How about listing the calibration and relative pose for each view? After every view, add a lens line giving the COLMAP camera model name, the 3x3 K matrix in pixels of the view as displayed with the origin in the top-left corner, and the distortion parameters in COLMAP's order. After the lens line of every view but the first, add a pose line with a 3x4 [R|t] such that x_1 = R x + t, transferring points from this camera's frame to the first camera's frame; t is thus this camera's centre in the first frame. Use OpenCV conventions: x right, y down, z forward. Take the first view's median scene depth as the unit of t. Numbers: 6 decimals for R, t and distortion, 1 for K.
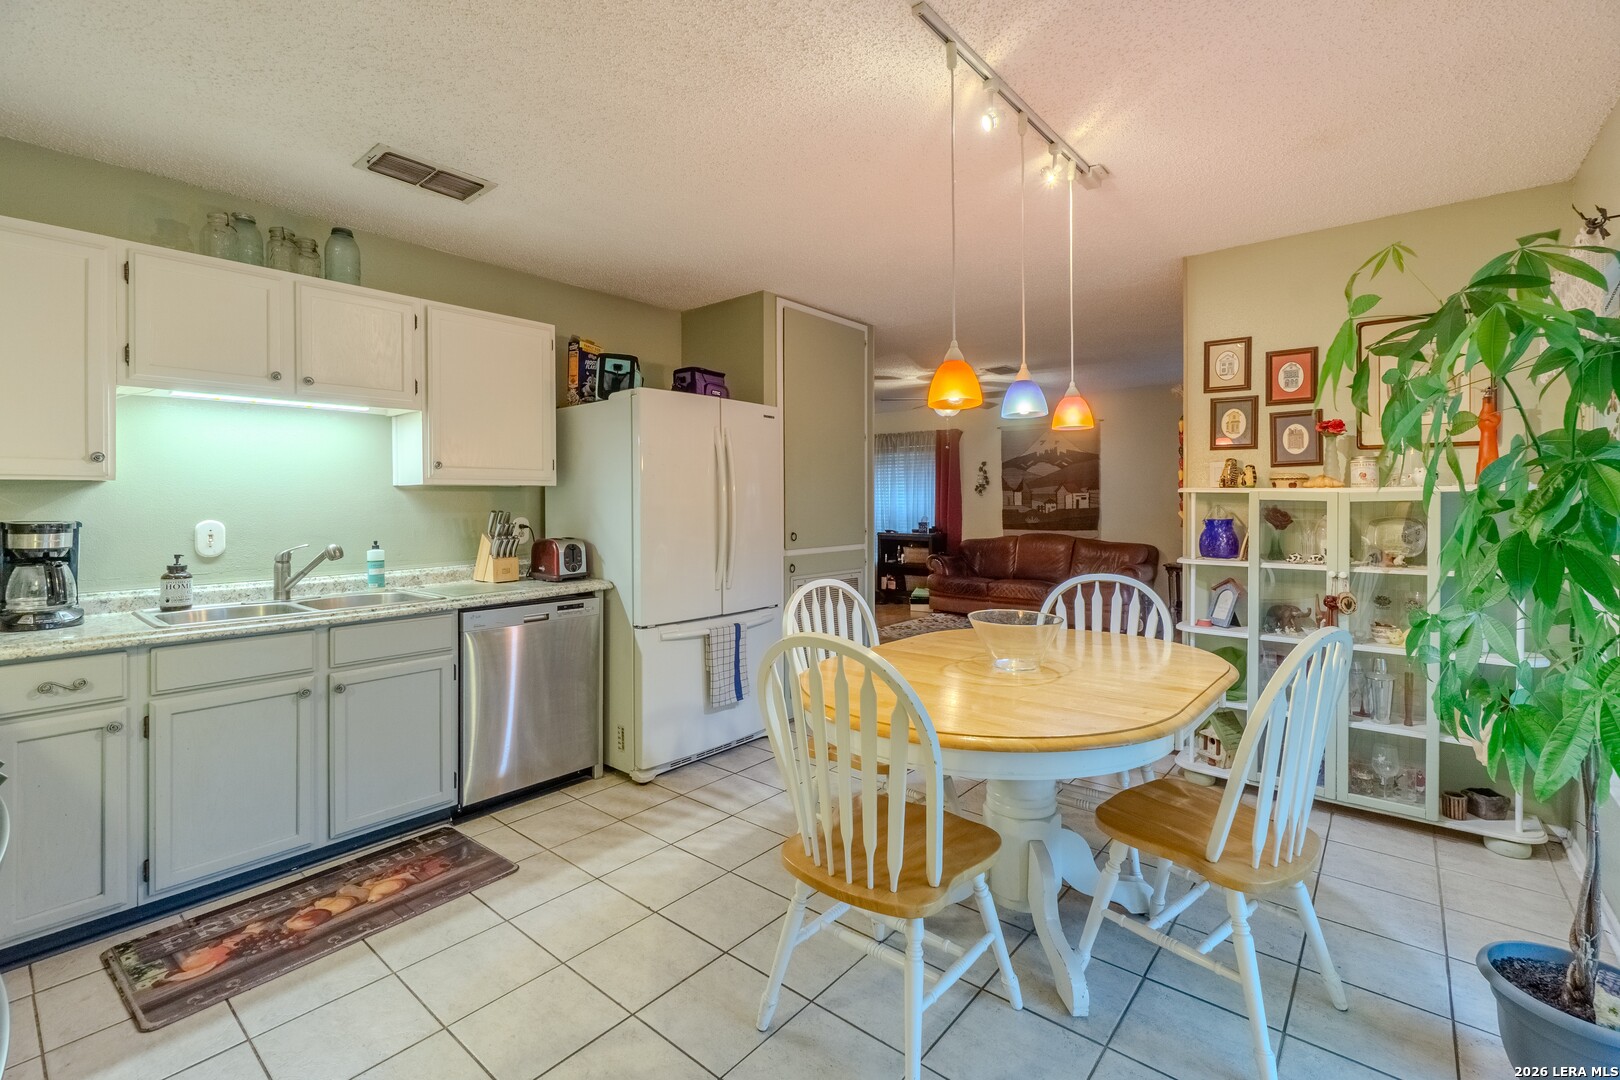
lens RADIAL K [[711.5, 0, 815.7], [0, 711.5, 497.2], [0, 0, 1]] dist [0.000872, 0.000562]
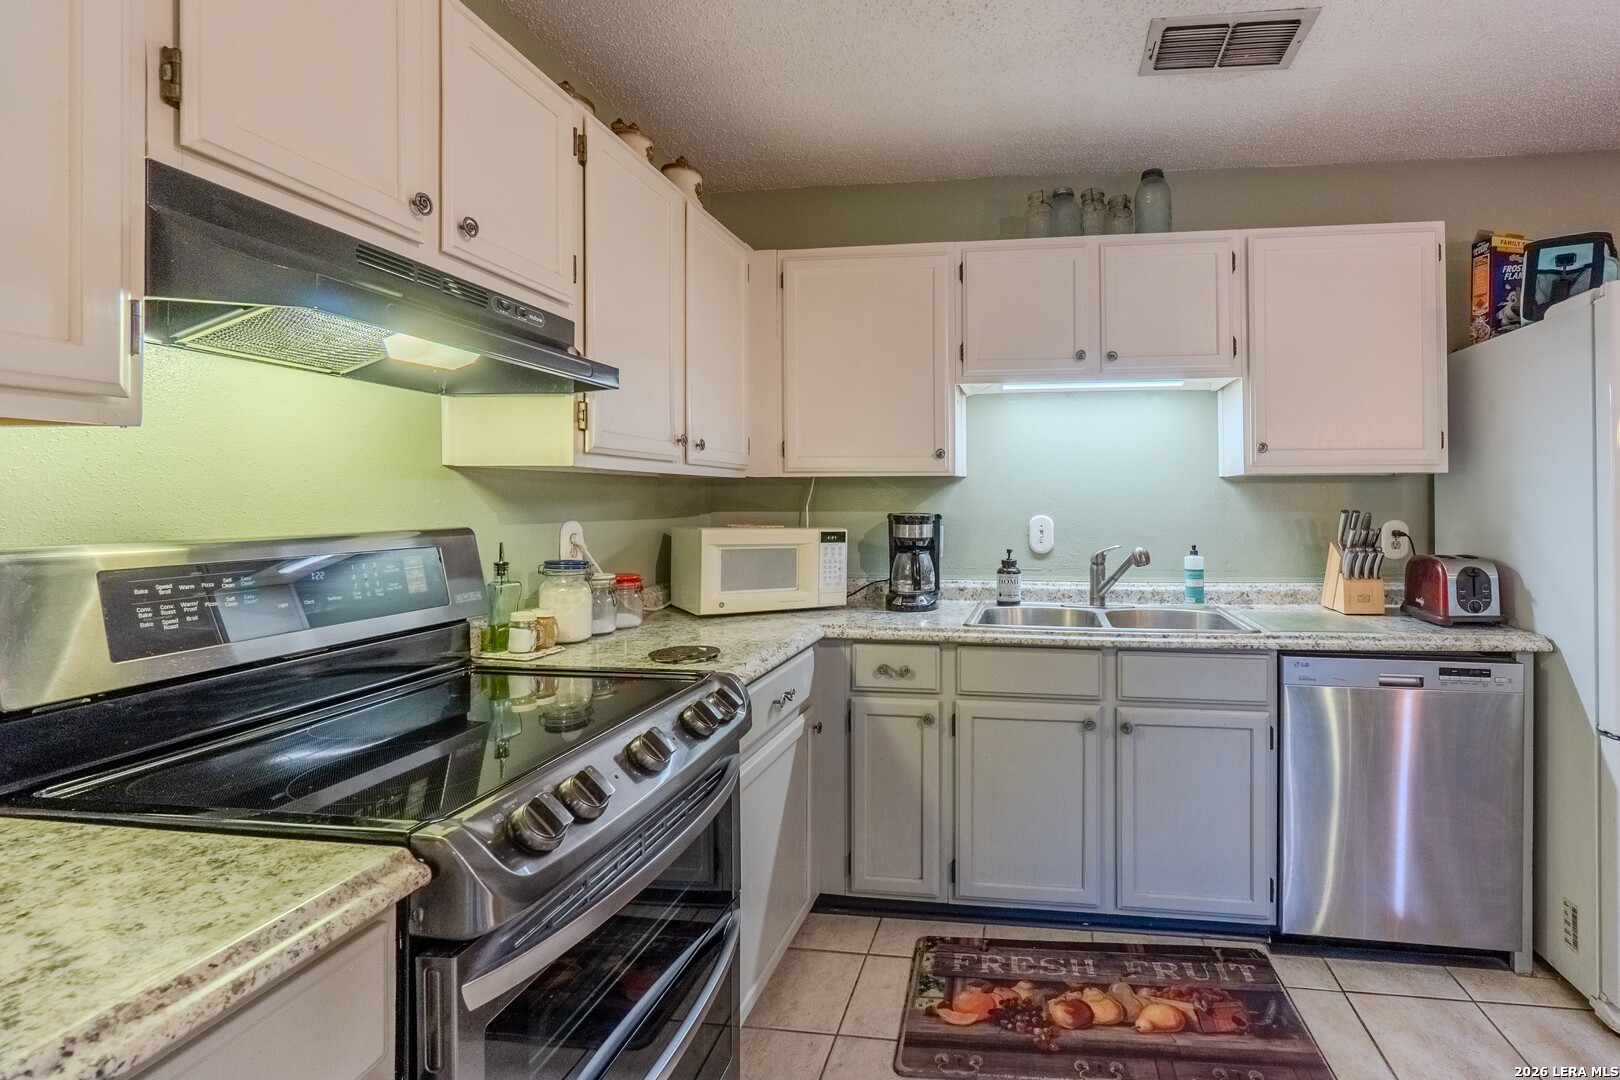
lens RADIAL K [[746.2, 0, 947.1], [0, 746.2, 495.9], [0, 0, 1]] dist [-0.009465, 0.000478]
pose [[0.541657, 0.000768, -0.840599, -0.059183], [0.001907, 0.999996, 0.002143, 0.003154], [0.840598, -0.002764, 0.541653, 0.319703]]
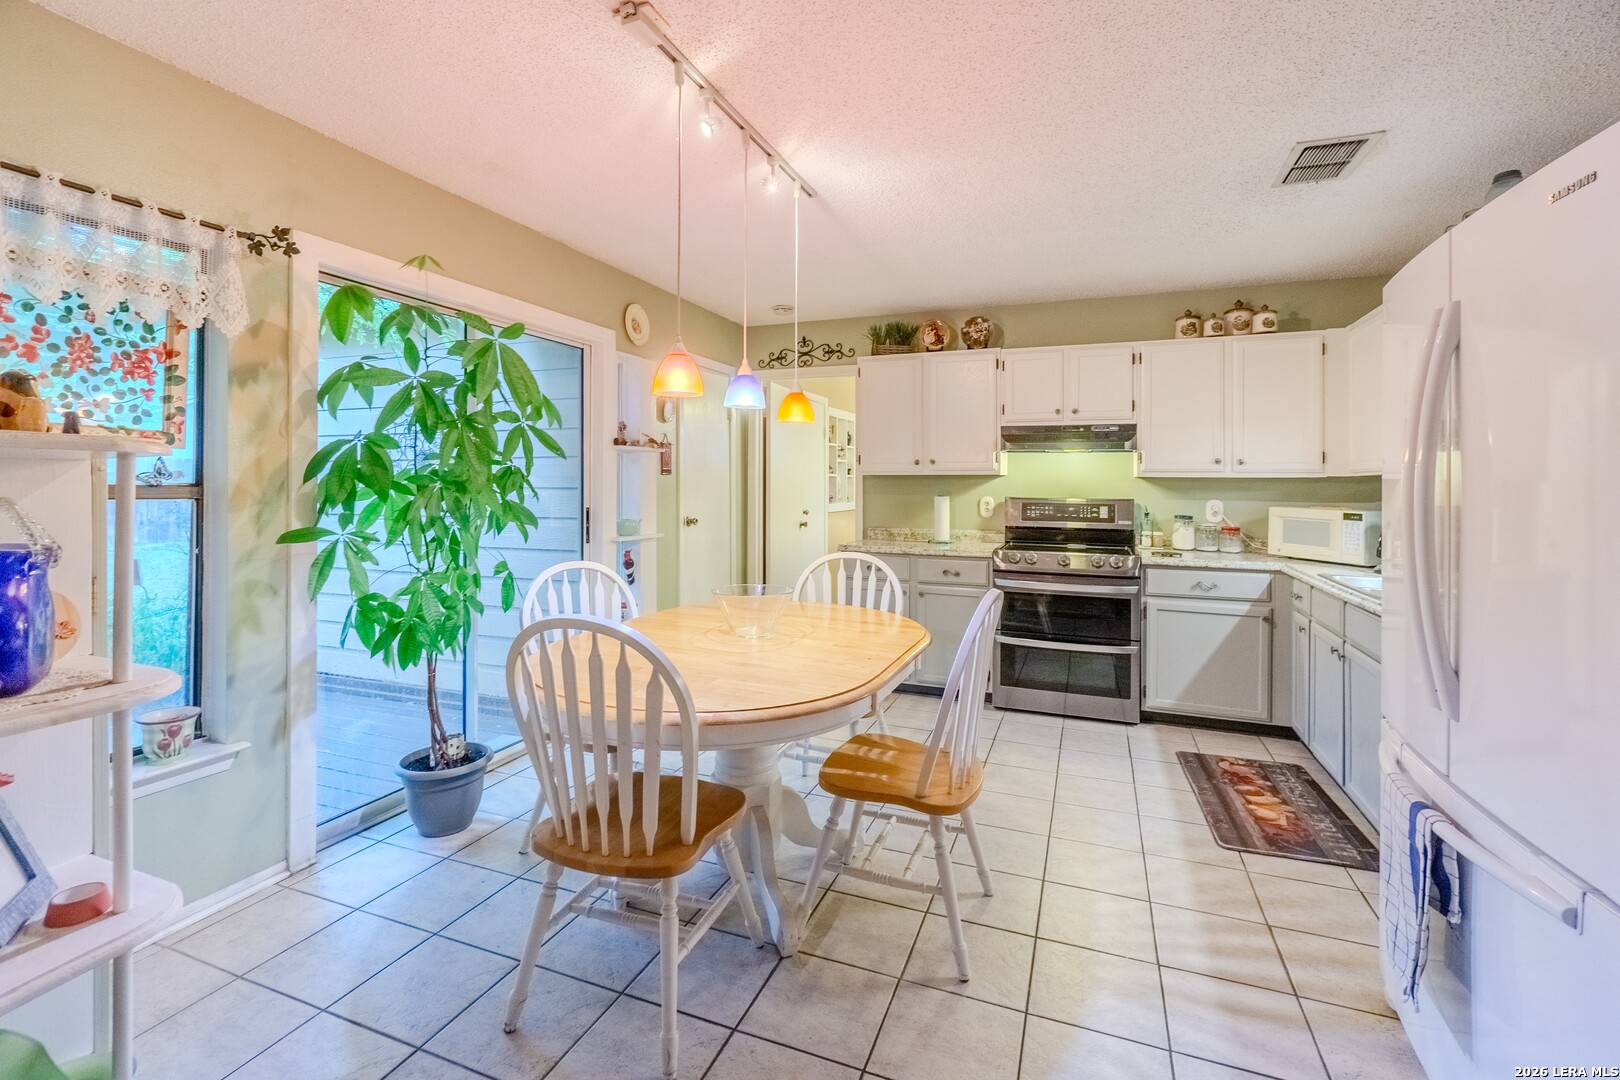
lens RADIAL K [[727.2, 0, 812.8], [0, 727.2, 462.9], [0, 0, 1]] dist [0.000267, 0.000103]
pose [[-0.948656, -0.014379, -0.315983, 0.409419], [-0.003363, 0.999368, -0.035379, 0.007933], [0.316292, -0.032500, -0.948105, 1.565012]]
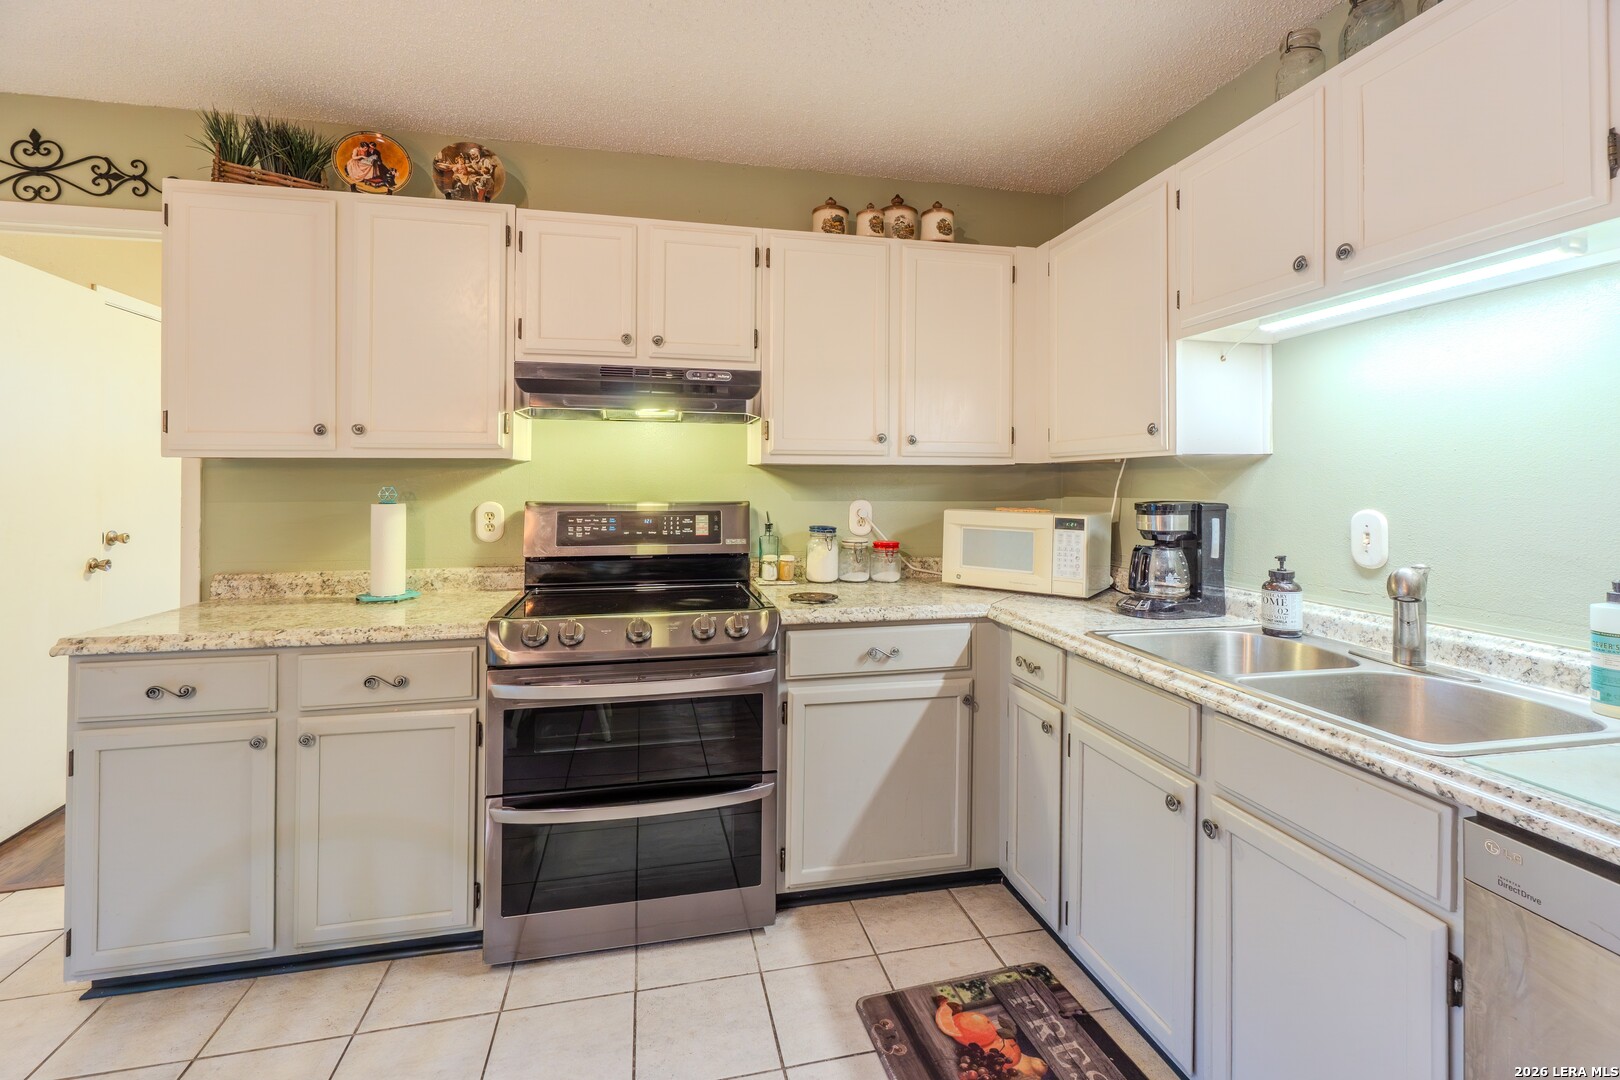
lens RADIAL K [[720.5, 0, 814.8], [0, 720.5, 475.8], [0, 0, 1]] dist [-0.000673, 0.000278]
pose [[-0.606583, -0.005980, -0.794998, -0.047168], [0.006346, 0.999903, -0.012363, 0.007020], [0.794995, -0.012544, -0.606486, 0.939278]]
